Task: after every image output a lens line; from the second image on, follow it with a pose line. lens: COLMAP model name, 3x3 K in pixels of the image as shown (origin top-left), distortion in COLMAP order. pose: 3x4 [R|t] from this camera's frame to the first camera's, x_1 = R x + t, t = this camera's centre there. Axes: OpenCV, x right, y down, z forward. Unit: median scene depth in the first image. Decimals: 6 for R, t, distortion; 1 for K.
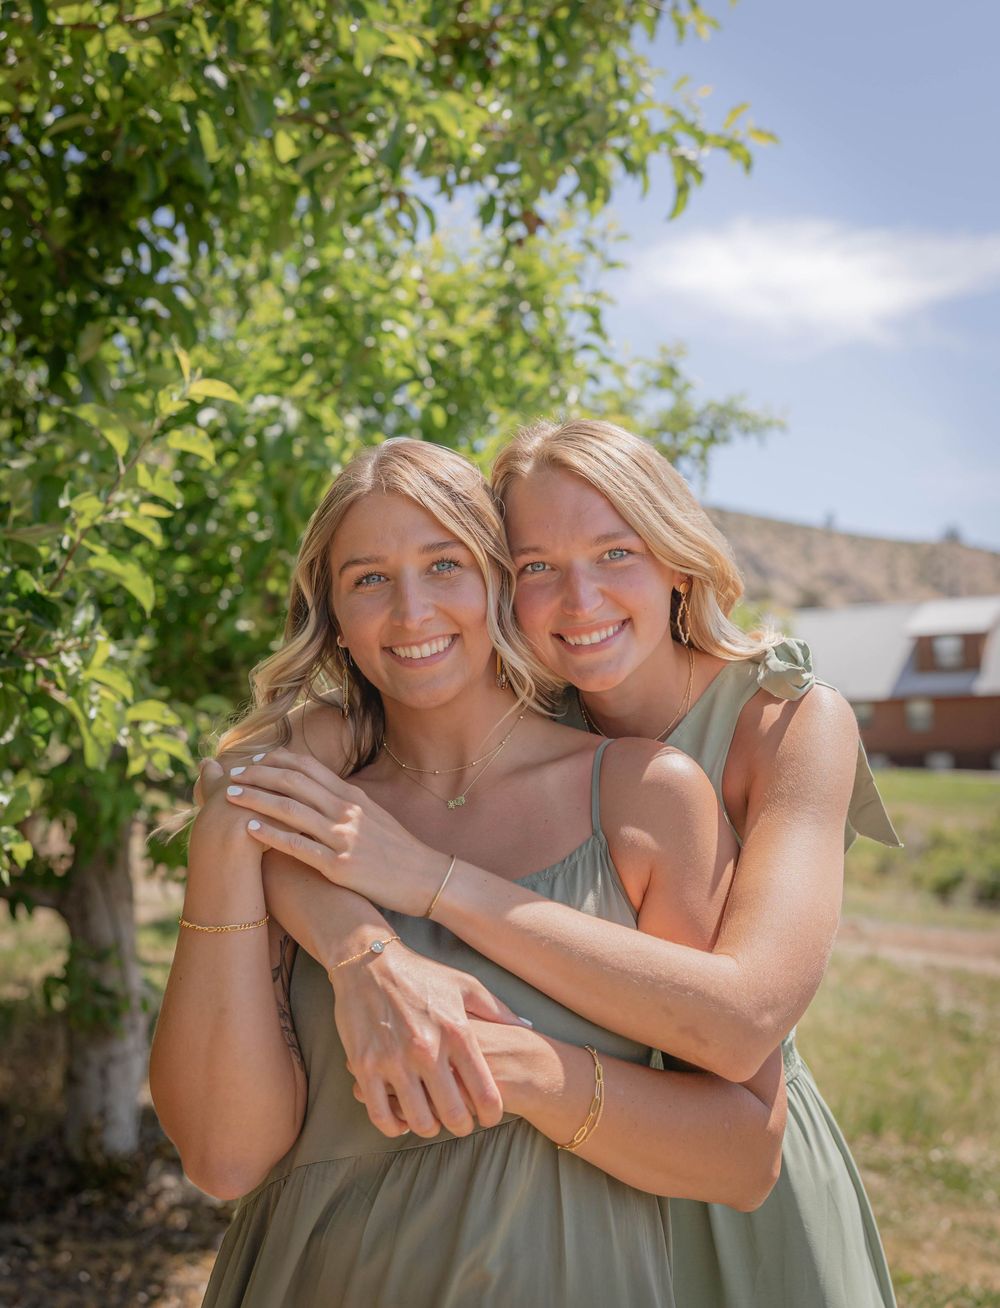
lens RADIAL K [[1604.6, 0, 484.3], [0, 1604.6, 568.7], [0, 0, 1]] dist [-0.000911, 0.000000]
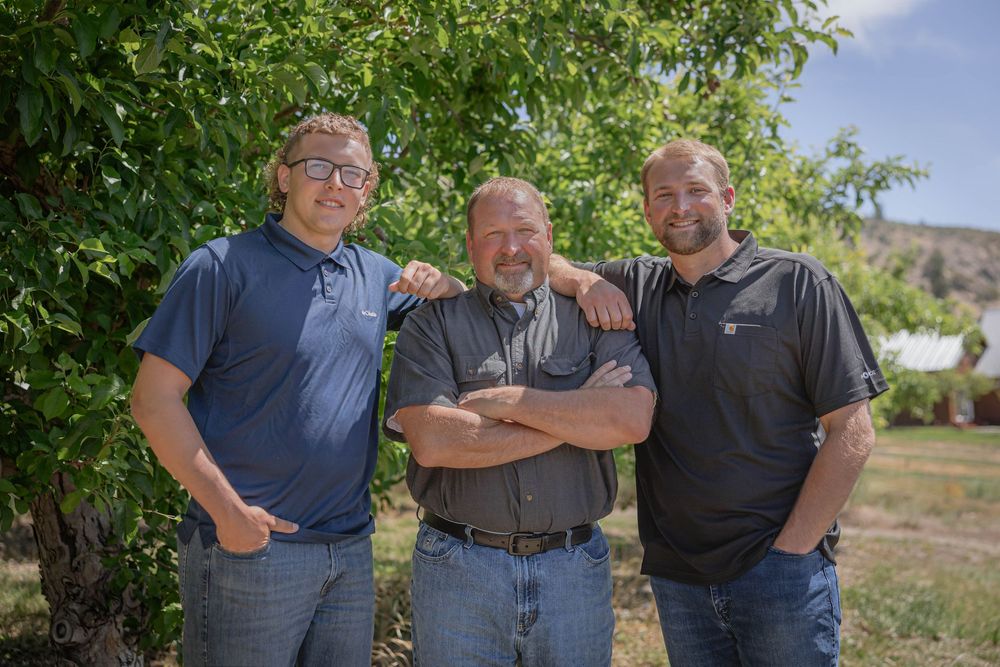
lens RADIAL K [[1309.5, 0, 504.6], [0, 1309.5, 334.5], [0, 0, 1]] dist [0.027534, 0.000000]
pose [[0.977225, -0.028461, -0.210287, 0.080992], [0.035868, 0.998860, 0.031490, 0.007571], [0.209151, -0.038315, 0.977132, -0.393861]]
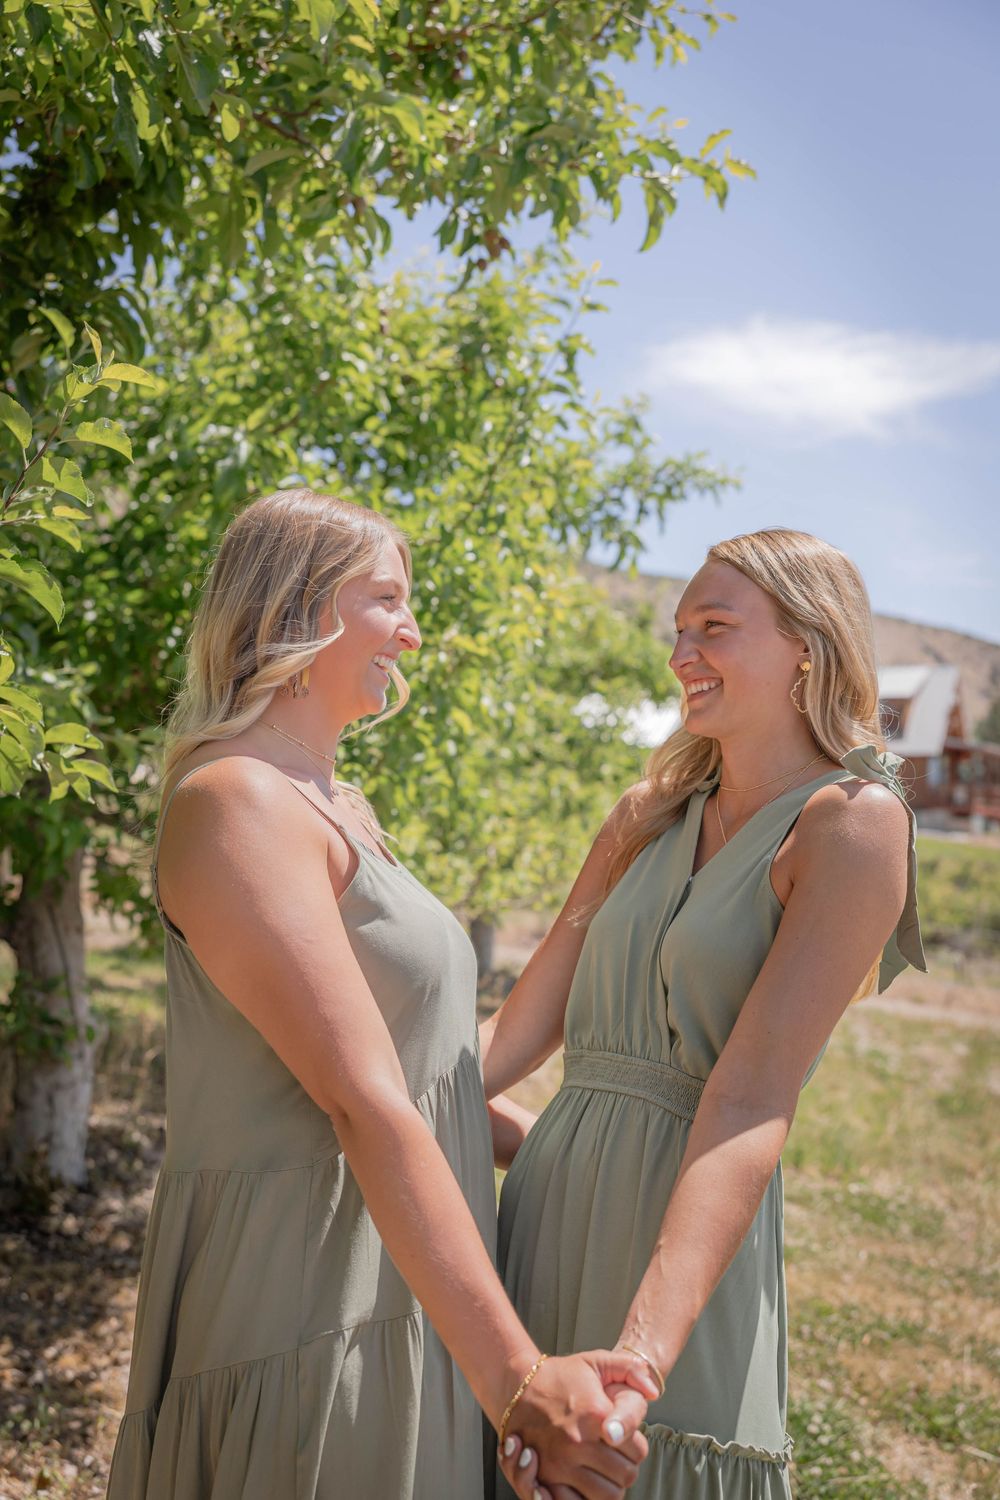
lens RADIAL K [[1498.0, 0, 499.3], [0, 1498.0, 752.1], [0, 0, 1]] dist [0.003796, 0.000000]
pose [[0.998904, 0.027968, 0.037535, 0.005244], [-0.030916, 0.996281, 0.080423, 0.011412], [-0.035146, -0.081496, 0.996054, 0.068748]]
